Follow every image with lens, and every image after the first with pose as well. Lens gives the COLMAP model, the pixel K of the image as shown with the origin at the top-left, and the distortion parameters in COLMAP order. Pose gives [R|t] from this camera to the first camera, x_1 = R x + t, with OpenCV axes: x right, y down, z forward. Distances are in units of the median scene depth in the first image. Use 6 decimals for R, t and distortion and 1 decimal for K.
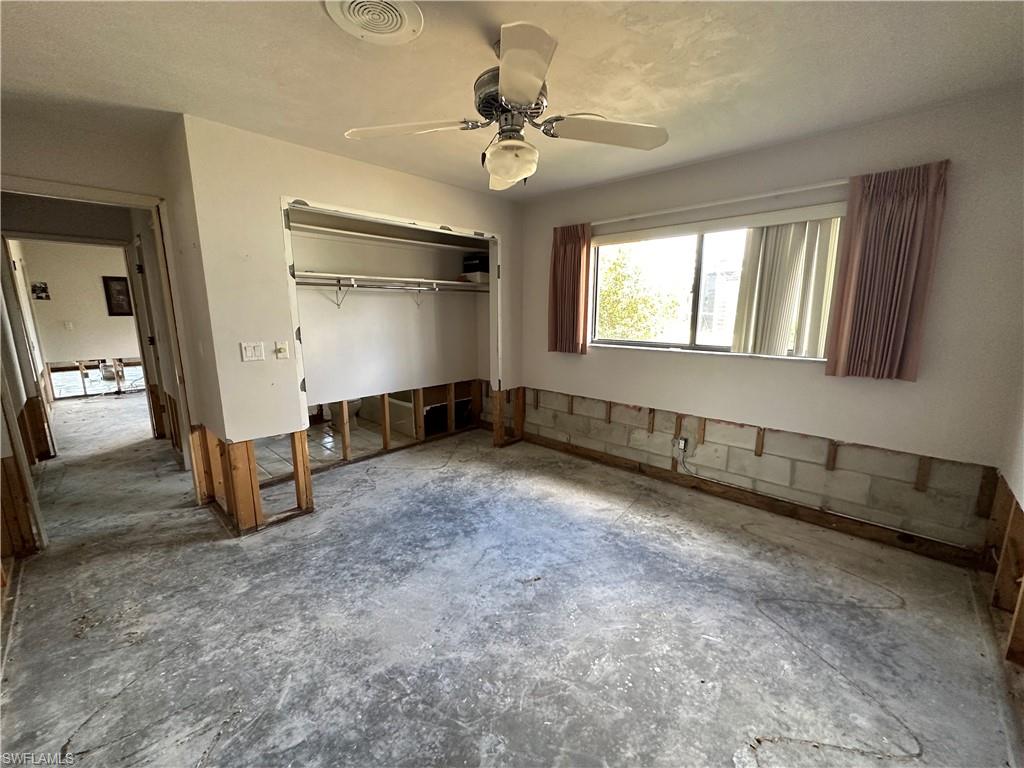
lens RADIAL K [[410.3, 0, 510.5], [0, 410.3, 383.5], [0, 0, 1]] dist [-0.000658, 0.000114]
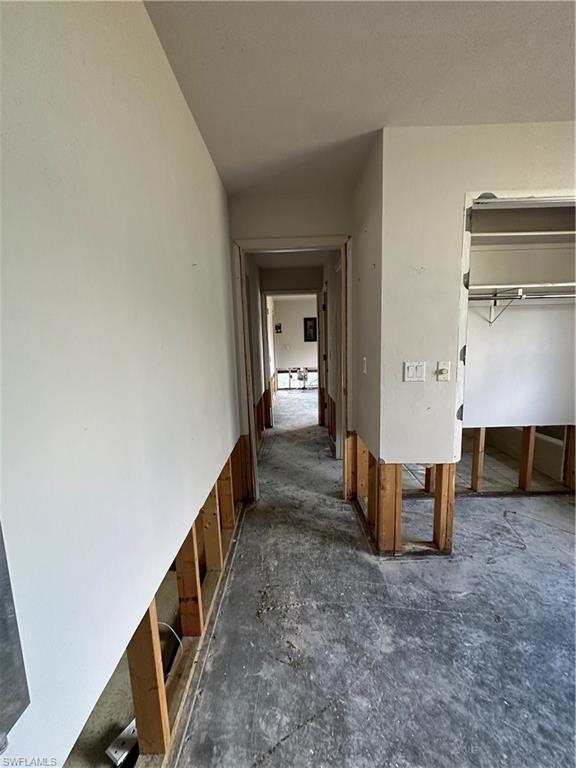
lens RADIAL K [[307.7, 0, 288.2], [0, 307.7, 384.2], [0, 0, 1]] dist [-0.000658, 0.000114]
pose [[0.683234, 0.084889, -0.725249, -0.279506], [-0.102542, 0.994531, 0.019806, -0.030398], [0.722964, 0.060836, 0.688202, 0.278396]]
